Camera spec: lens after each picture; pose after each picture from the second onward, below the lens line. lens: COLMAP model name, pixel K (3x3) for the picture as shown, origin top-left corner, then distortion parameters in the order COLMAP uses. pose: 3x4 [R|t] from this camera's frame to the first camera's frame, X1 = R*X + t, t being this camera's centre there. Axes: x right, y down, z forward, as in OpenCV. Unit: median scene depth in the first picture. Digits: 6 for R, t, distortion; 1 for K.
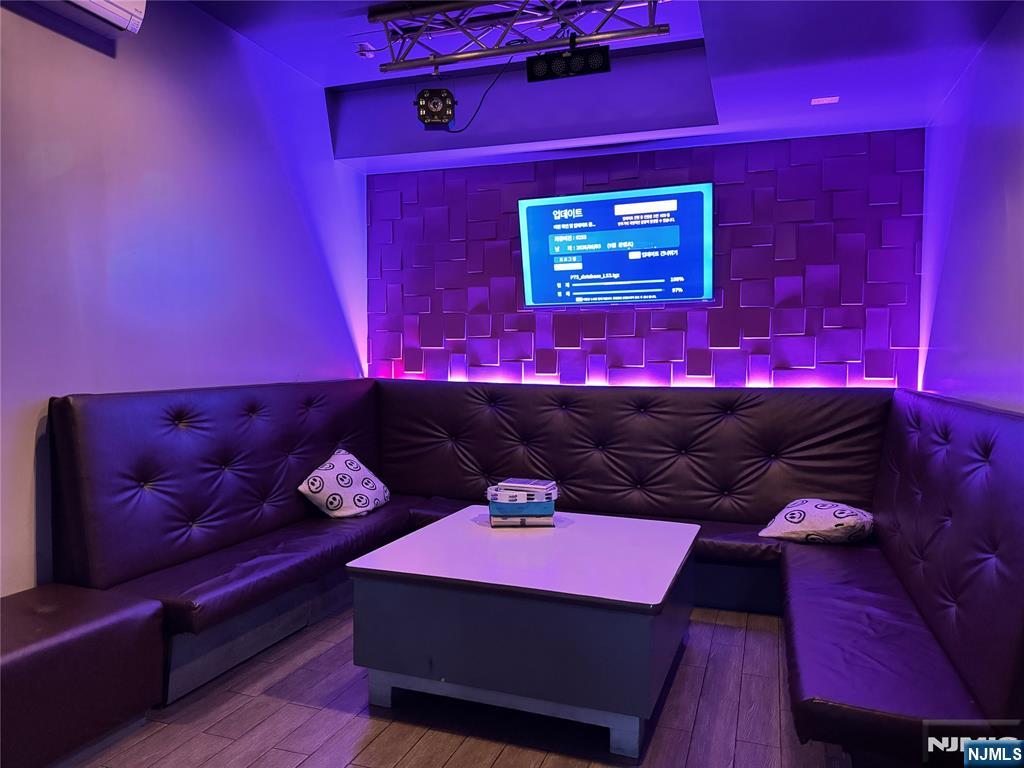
lens RADIAL K [[714.7, 0, 515.1], [0, 714.7, 390.5], [0, 0, 1]] dist [0.124166, -0.174181]
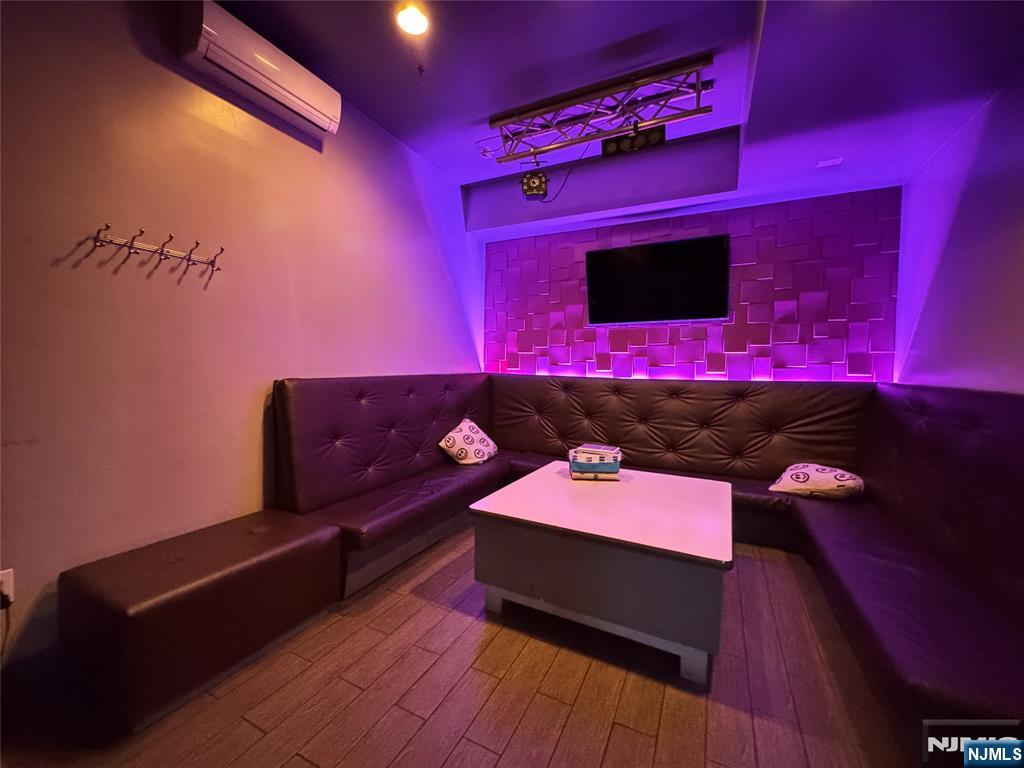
lens RADIAL K [[408.9, 0, 512.3], [0, 408.9, 382.1], [0, 0, 1]] dist [0.000010, -0.000470]
pose [[0.991597, 0.010980, -0.128899, -0.043349], [-0.011739, 0.999918, -0.005135, 0.009006], [0.128832, 0.006605, 0.991644, 0.190374]]
